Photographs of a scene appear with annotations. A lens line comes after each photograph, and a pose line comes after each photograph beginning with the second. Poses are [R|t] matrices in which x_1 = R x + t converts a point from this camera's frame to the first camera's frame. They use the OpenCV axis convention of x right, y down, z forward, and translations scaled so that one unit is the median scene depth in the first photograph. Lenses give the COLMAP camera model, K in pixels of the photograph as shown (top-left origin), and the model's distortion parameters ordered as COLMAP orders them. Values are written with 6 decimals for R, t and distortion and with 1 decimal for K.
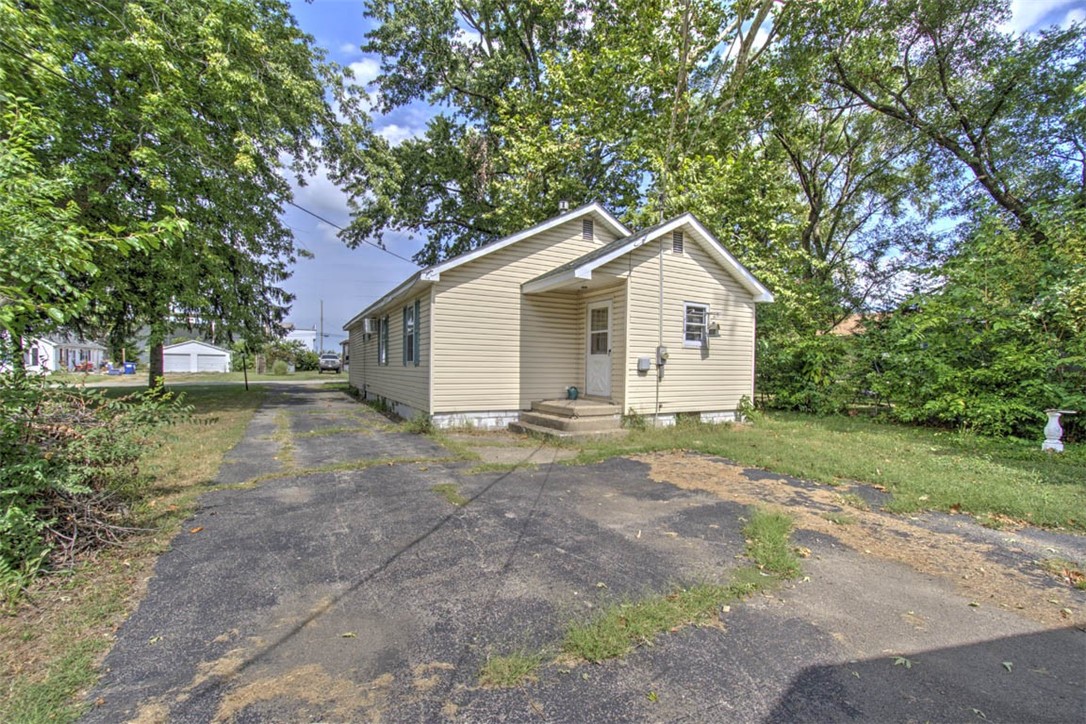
lens RADIAL K [[468.3, 0, 543.9], [0, 468.3, 374.3], [0, 0, 1]] dist [0.011318, -0.006856]
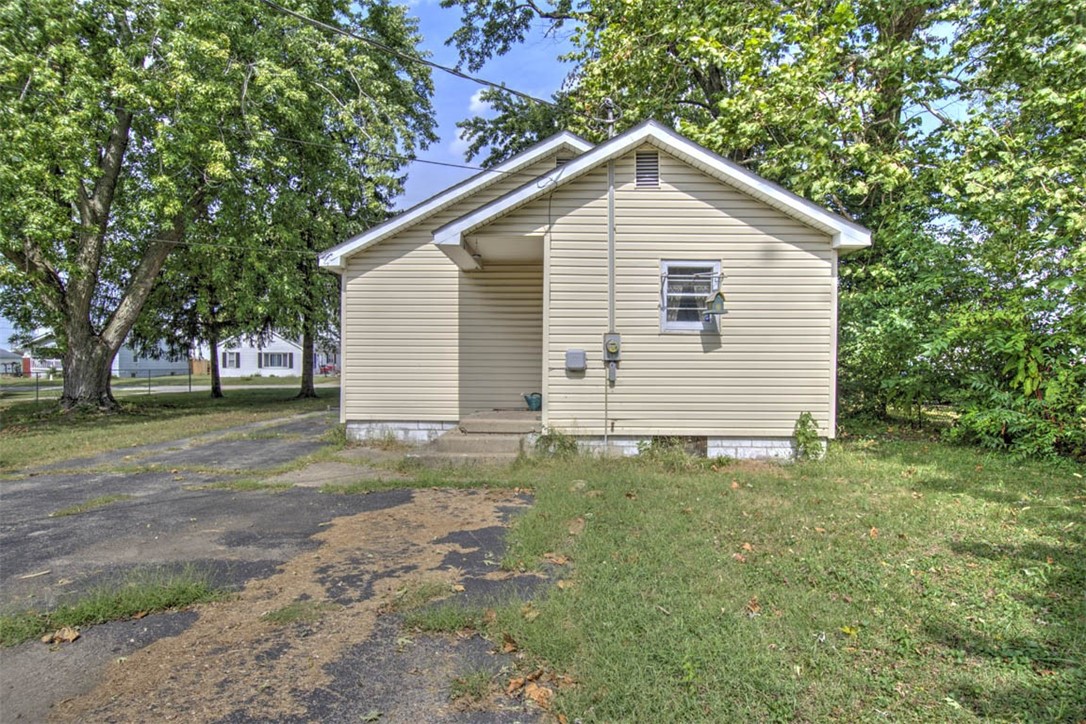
lens RADIAL K [[601.2, 0, 543.1], [0, 601.2, 374.5], [0, 0, 1]] dist [0.003439, 0.000452]
pose [[0.859614, -0.000209, -0.510945, 0.584557], [-0.002781, 0.999983, -0.005087, 0.003087], [0.510937, 0.005794, 0.859599, 0.226337]]
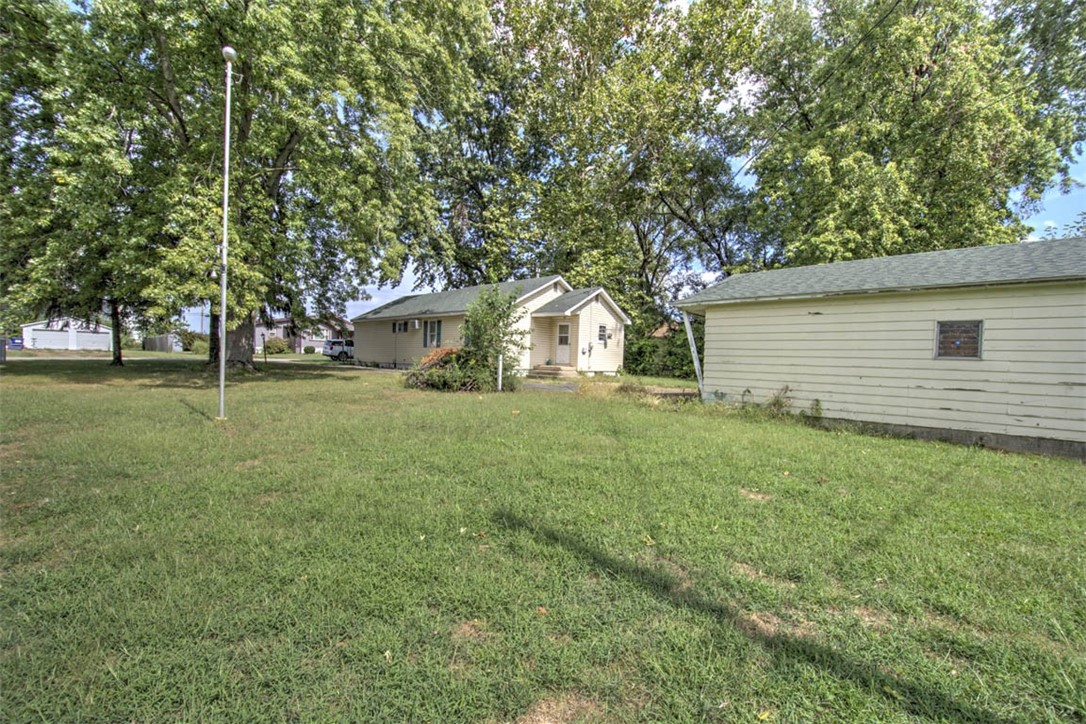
lens RADIAL K [[468.3, 0, 543.9], [0, 468.3, 374.3], [0, 0, 1]] dist [0.011318, -0.006856]
pose [[0.948513, 0.008409, 0.316625, -0.706779], [-0.016035, 0.999641, 0.021488, 0.052022], [-0.316331, -0.025459, 0.948307, -1.149654]]
